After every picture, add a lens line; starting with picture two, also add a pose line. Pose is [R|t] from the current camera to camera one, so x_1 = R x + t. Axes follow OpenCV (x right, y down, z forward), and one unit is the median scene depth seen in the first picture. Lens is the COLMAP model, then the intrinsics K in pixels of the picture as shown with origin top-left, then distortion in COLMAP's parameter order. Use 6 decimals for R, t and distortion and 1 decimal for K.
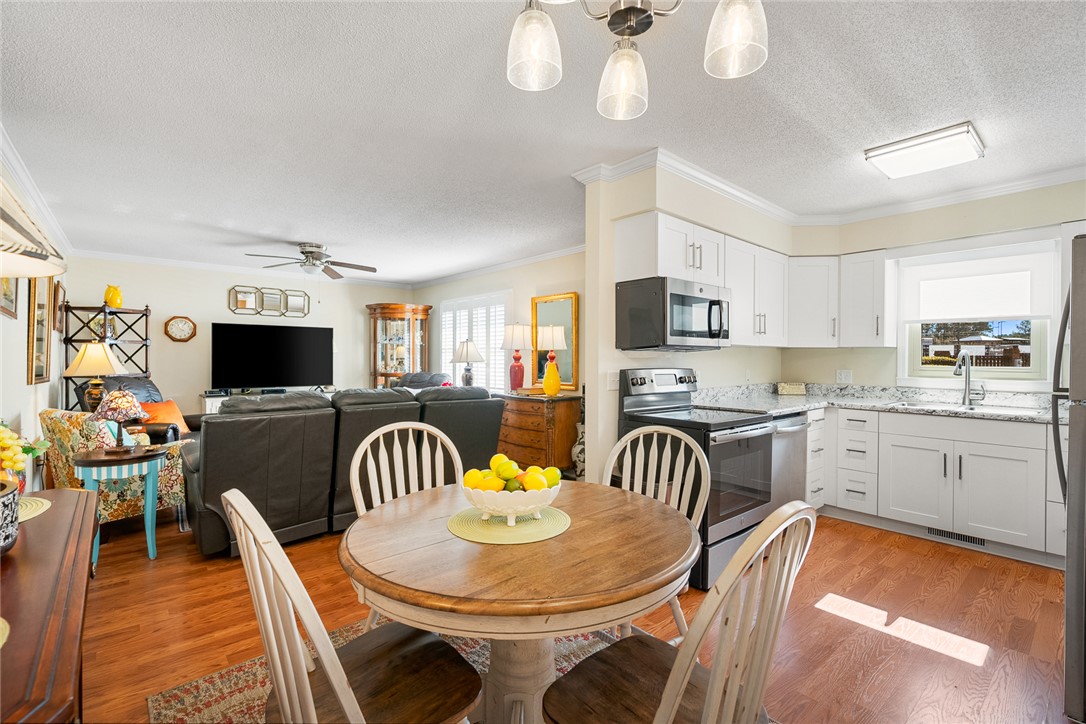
lens RADIAL K [[492.5, 0, 546.7], [0, 492.5, 357.5], [0, 0, 1]] dist [-0.012636, 0.001363]
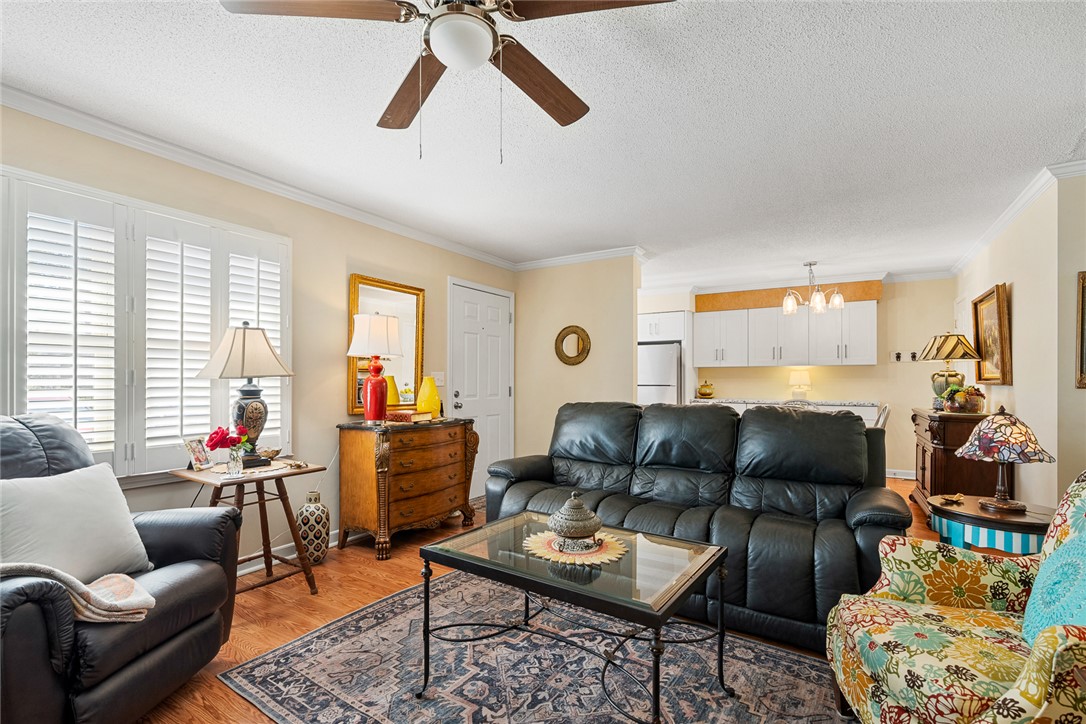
lens RADIAL K [[492.5, 0, 550.1], [0, 492.5, 376.2], [0, 0, 1]] dist [-0.012636, 0.001363]
pose [[-0.314639, 0.000130, 0.949212, -0.671043], [-0.006692, 0.999975, -0.002356, 0.009444], [-0.949188, -0.007094, -0.314630, 0.911091]]
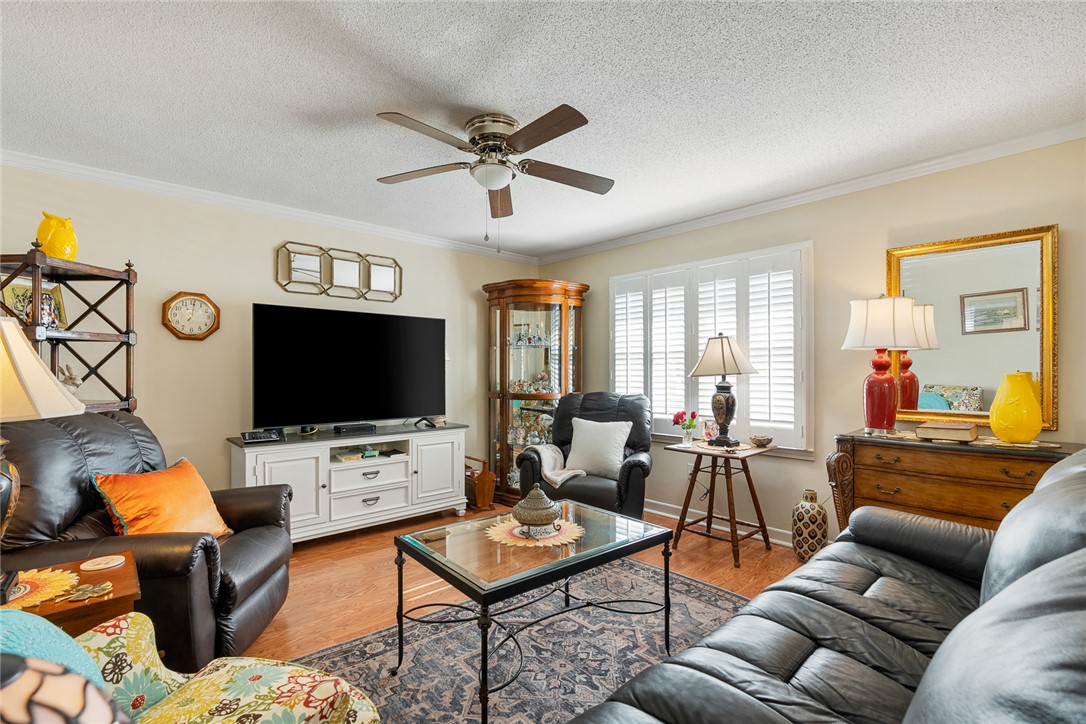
lens RADIAL K [[492.5, 0, 535.9], [0, 492.5, 369.5], [0, 0, 1]] dist [-0.012636, 0.001363]
pose [[0.999646, -0.007271, 0.025603, -0.395123], [0.007356, 0.999968, -0.003198, 0.004296], [-0.025579, 0.003385, 0.999667, 0.466771]]
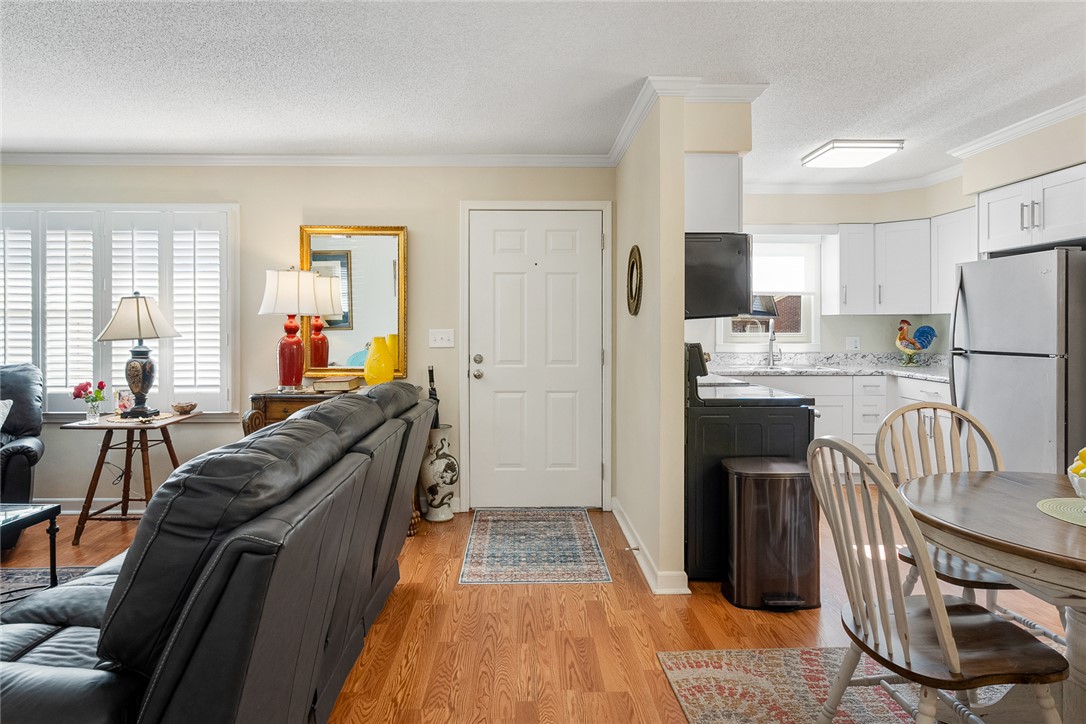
lens RADIAL K [[622.7, 0, 521.3], [0, 622.7, 327.7], [0, 0, 1]] dist [-0.004381, 0.002515]
pose [[0.624817, -0.007602, 0.780734, -0.421630], [0.002933, 0.999968, 0.007390, -0.004646], [-0.780766, -0.002328, 0.624819, 0.314996]]
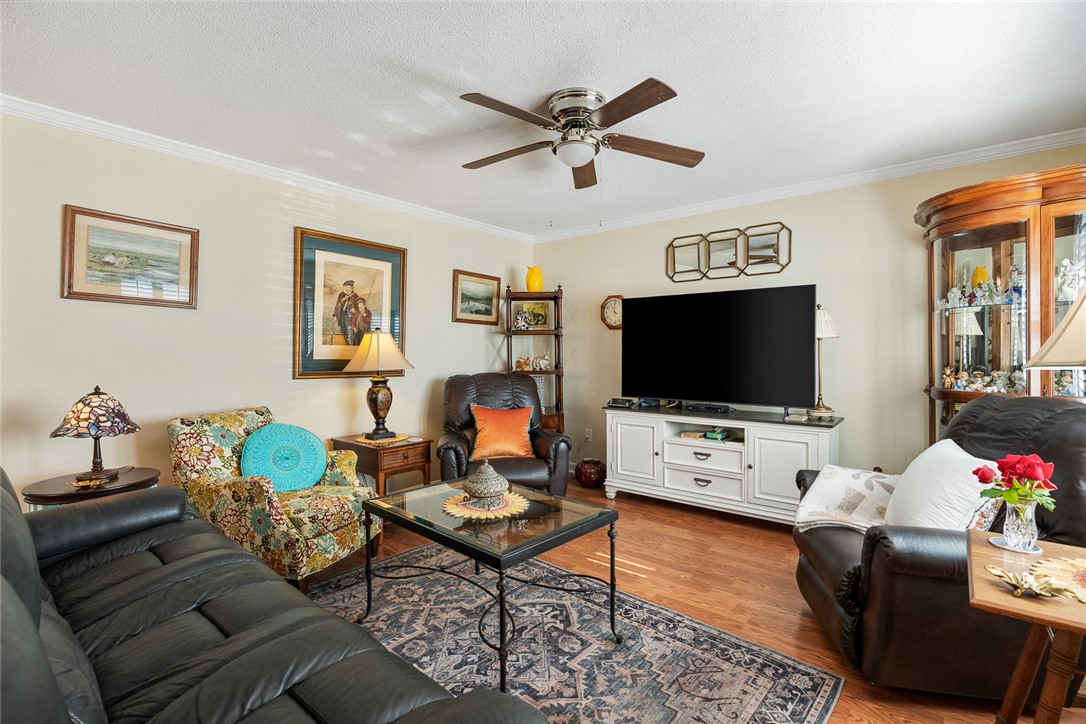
lens RADIAL K [[492.5, 0, 550.7], [0, 492.5, 359.1], [0, 0, 1]] dist [-0.012636, 0.001363]
pose [[0.177218, 0.010719, -0.984113, -0.030225], [0.004046, 0.999924, 0.011620, 0.004324], [0.984163, -0.006041, 0.177161, 0.784266]]
